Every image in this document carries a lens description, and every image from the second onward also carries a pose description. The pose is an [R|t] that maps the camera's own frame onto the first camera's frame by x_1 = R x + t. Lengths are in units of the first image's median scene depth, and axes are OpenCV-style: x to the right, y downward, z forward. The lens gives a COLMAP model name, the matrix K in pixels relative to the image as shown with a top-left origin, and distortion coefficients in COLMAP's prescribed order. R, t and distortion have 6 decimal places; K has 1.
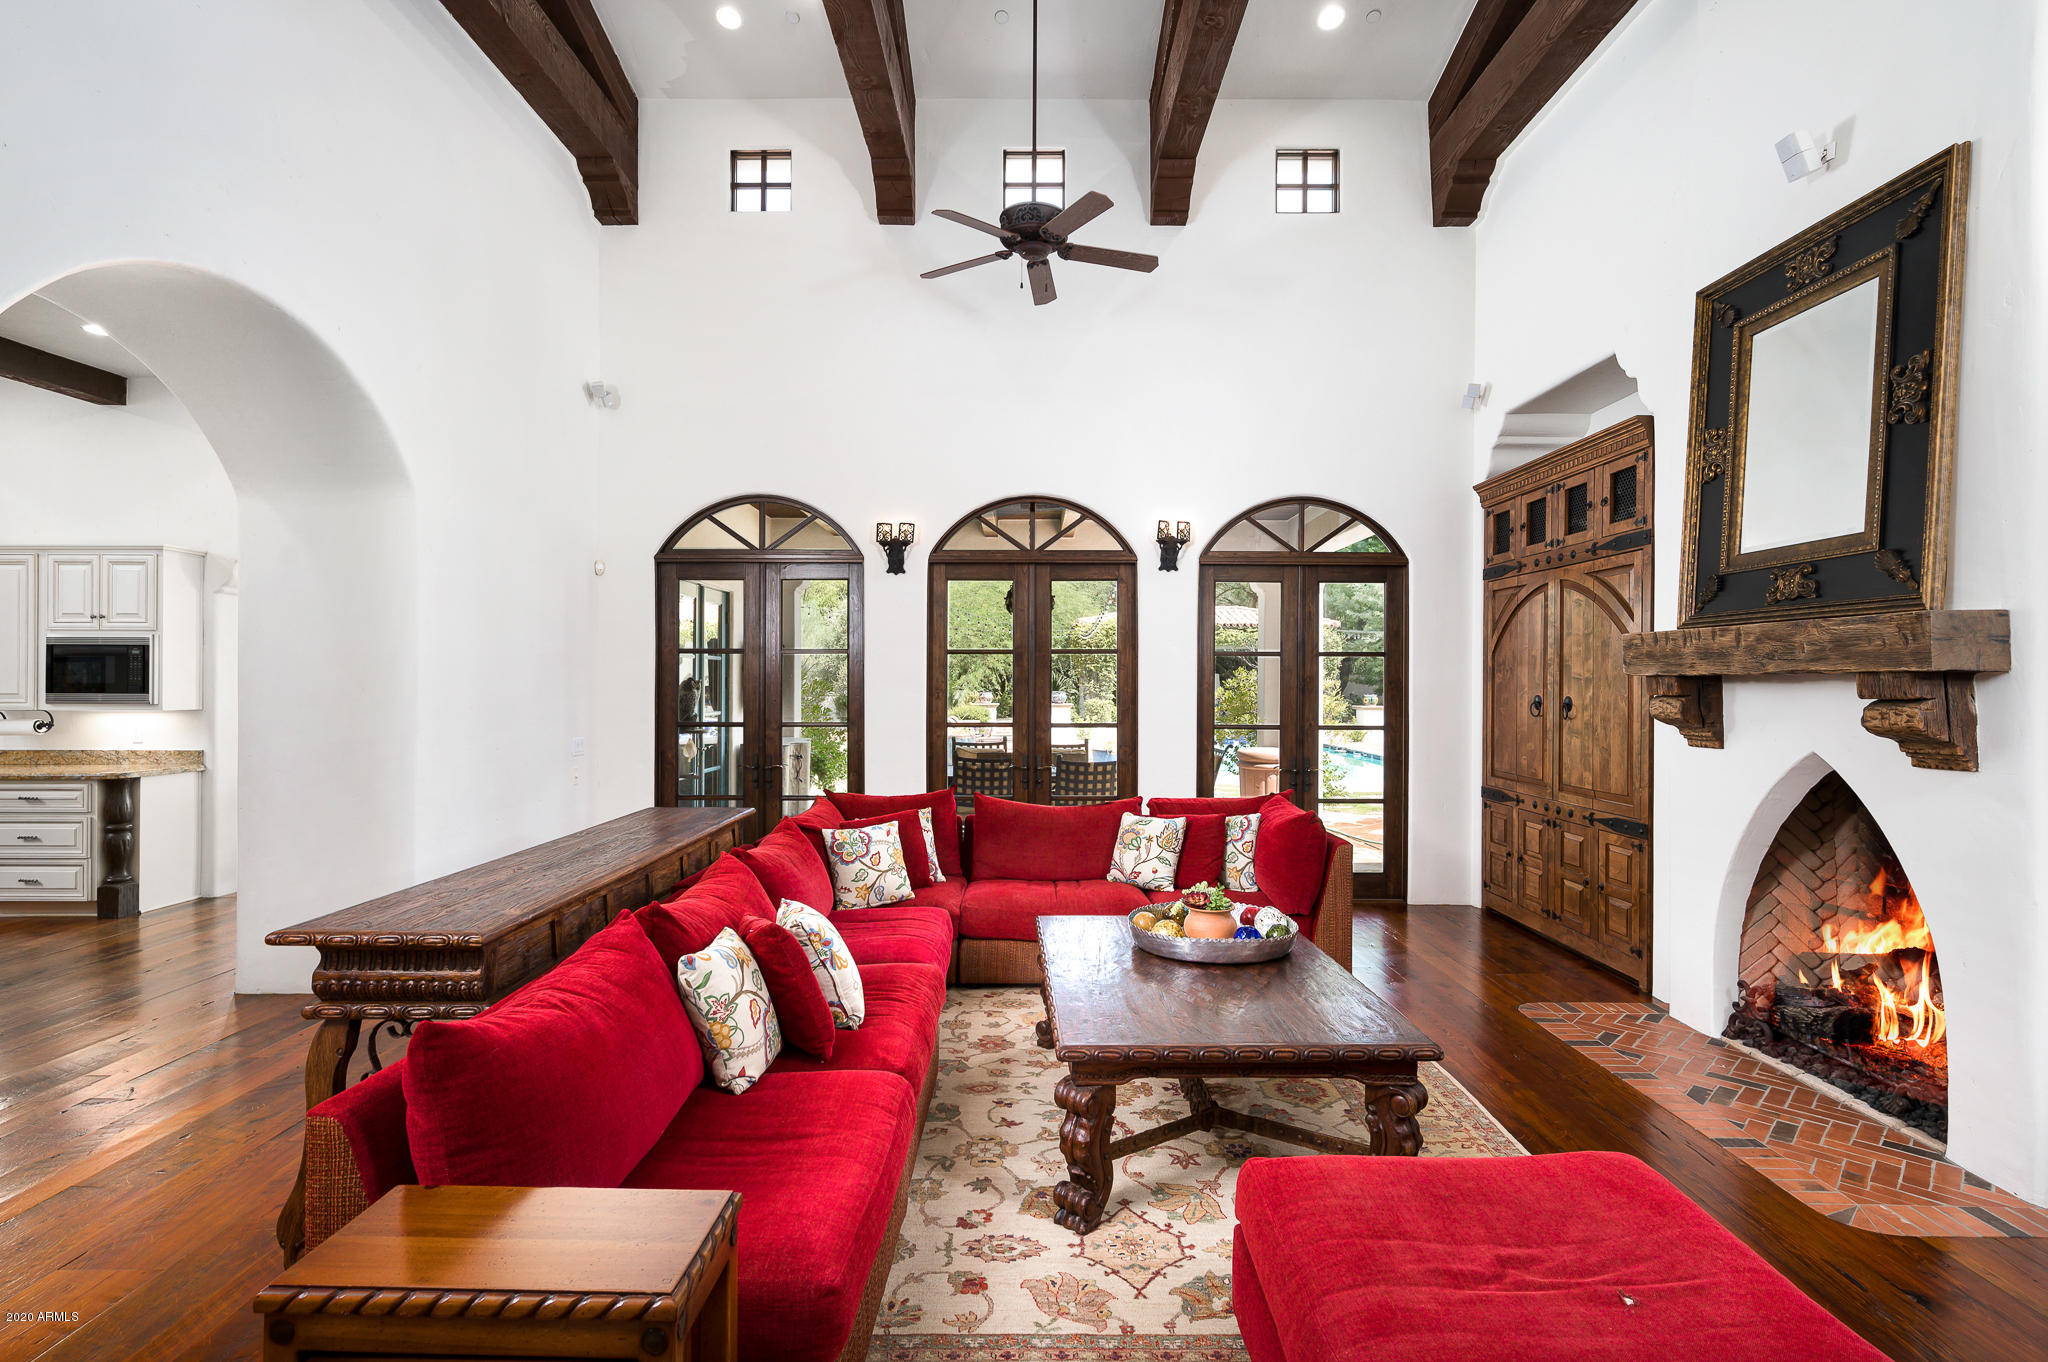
lens RADIAL K [[980.0, 0, 1014.9], [0, 980.0, 674.3], [0, 0, 1]] dist [-0.000816, -0.001119]
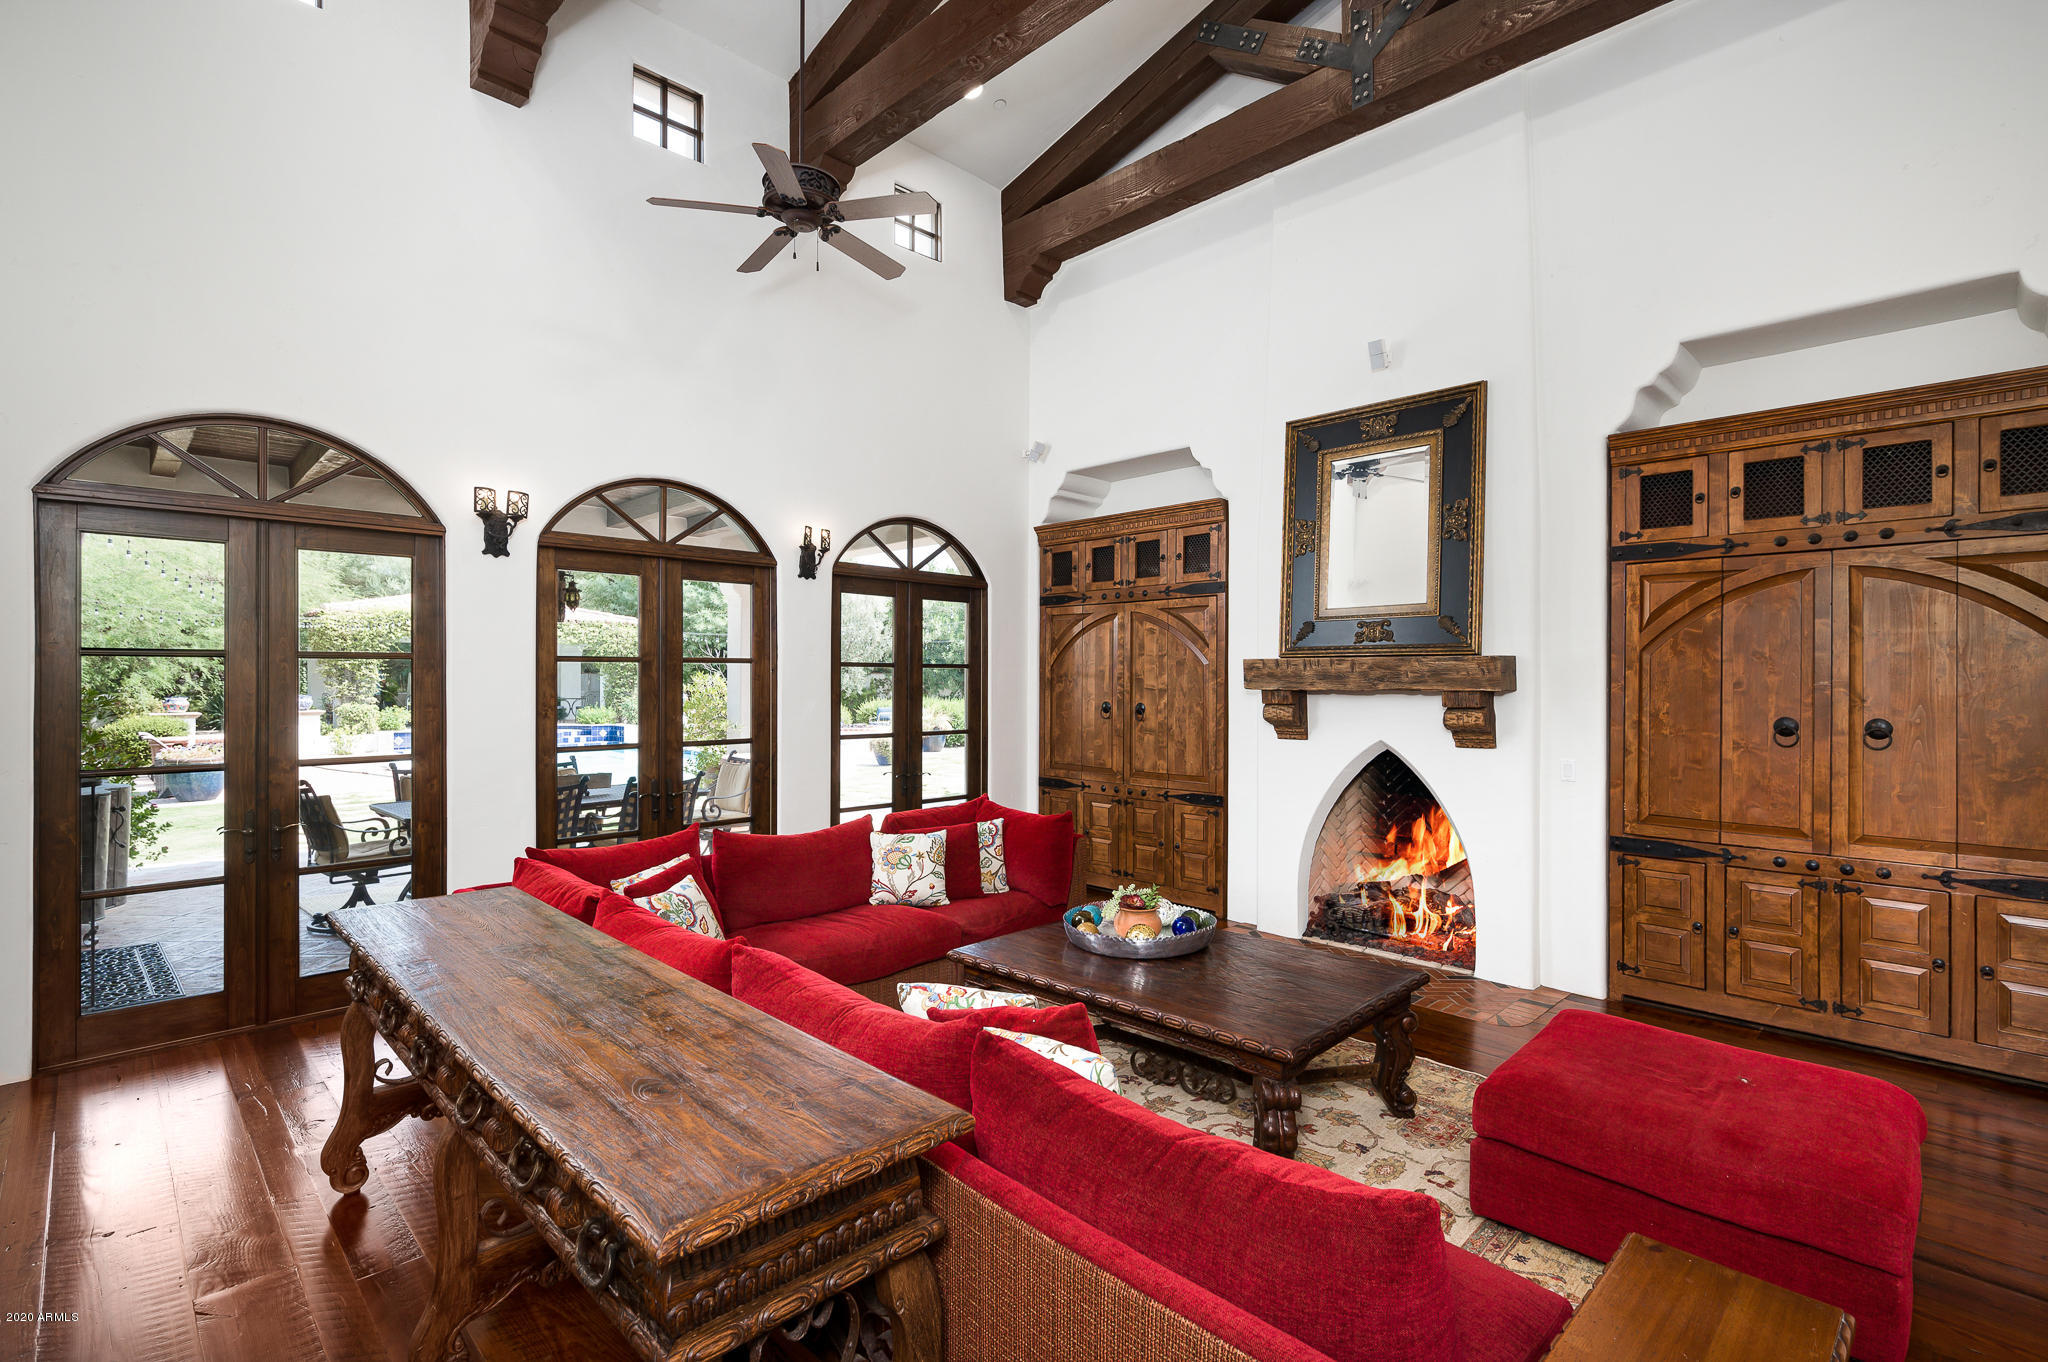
lens RADIAL K [[949.3, 0, 1023.3], [0, 949.3, 672.0], [0, 0, 1]] dist [0.000343, -0.001111]
pose [[0.704185, 0.003400, 0.710008, -0.469125], [-0.005025, 0.999987, 0.000195, -0.018935], [-0.709999, -0.003705, 0.704193, 0.244220]]
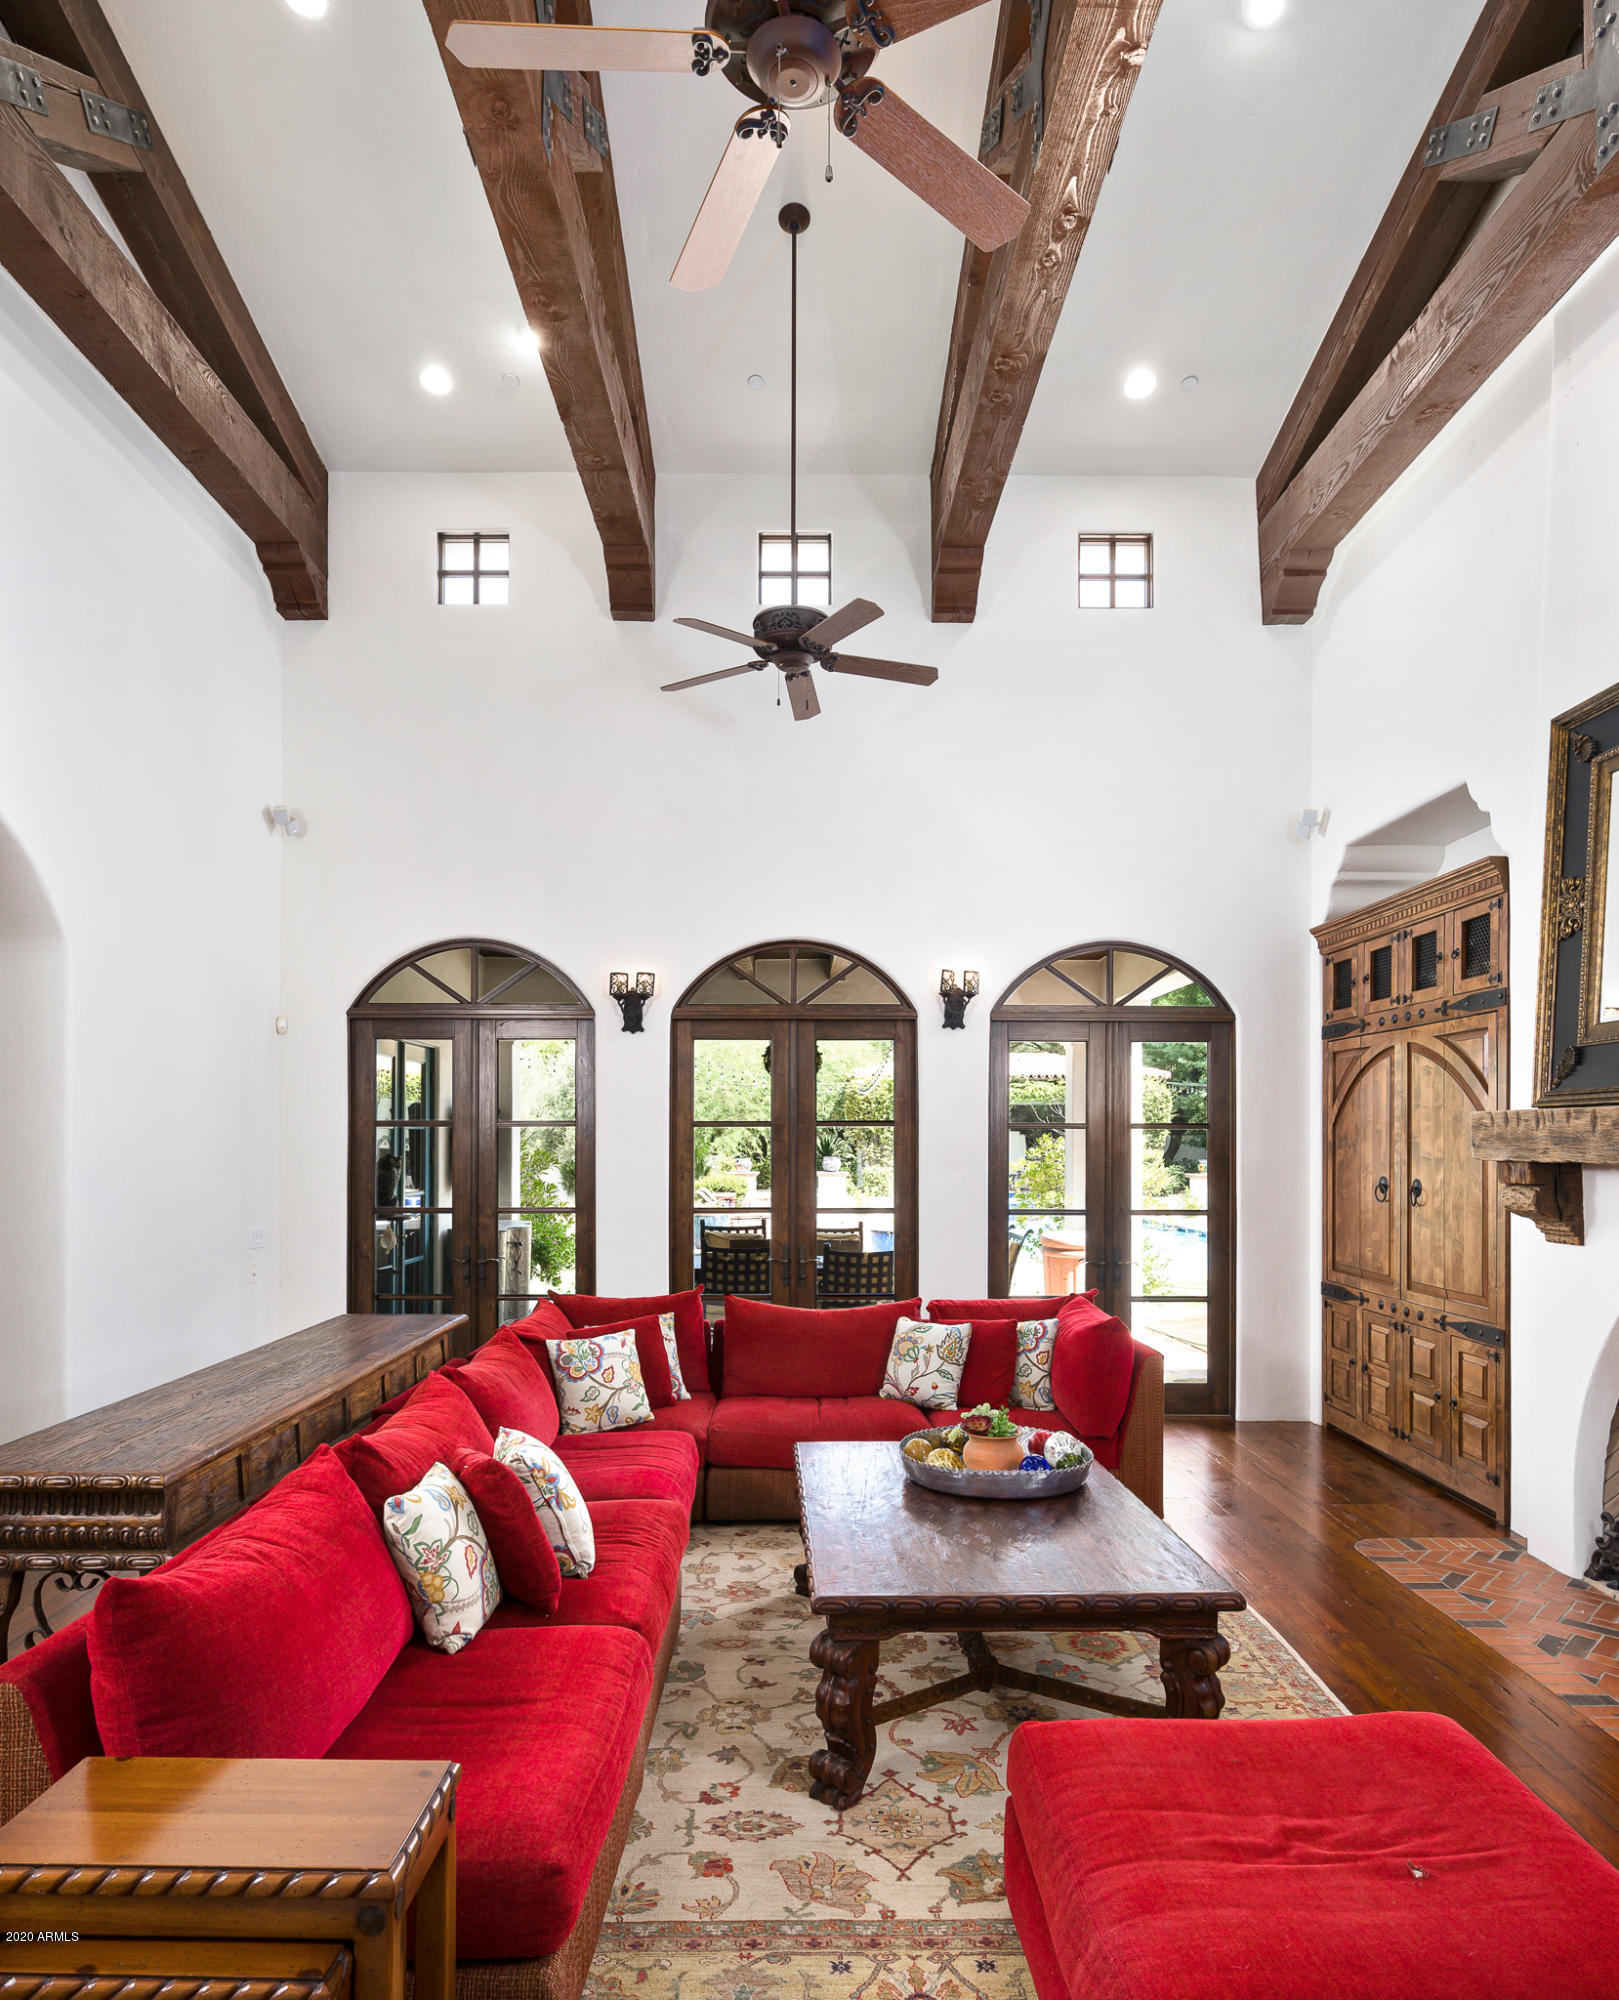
lens RADIAL K [[1193.6, 0, 790.2], [0, 1193.6, 1122.6], [0, 0, 1]] dist [-0.003969, -0.001934]
pose [[0.999964, -0.002181, 0.008253, 0.007990], [0.002245, 0.999967, -0.007796, -0.021490], [-0.008236, 0.007814, 0.999936, -0.042758]]
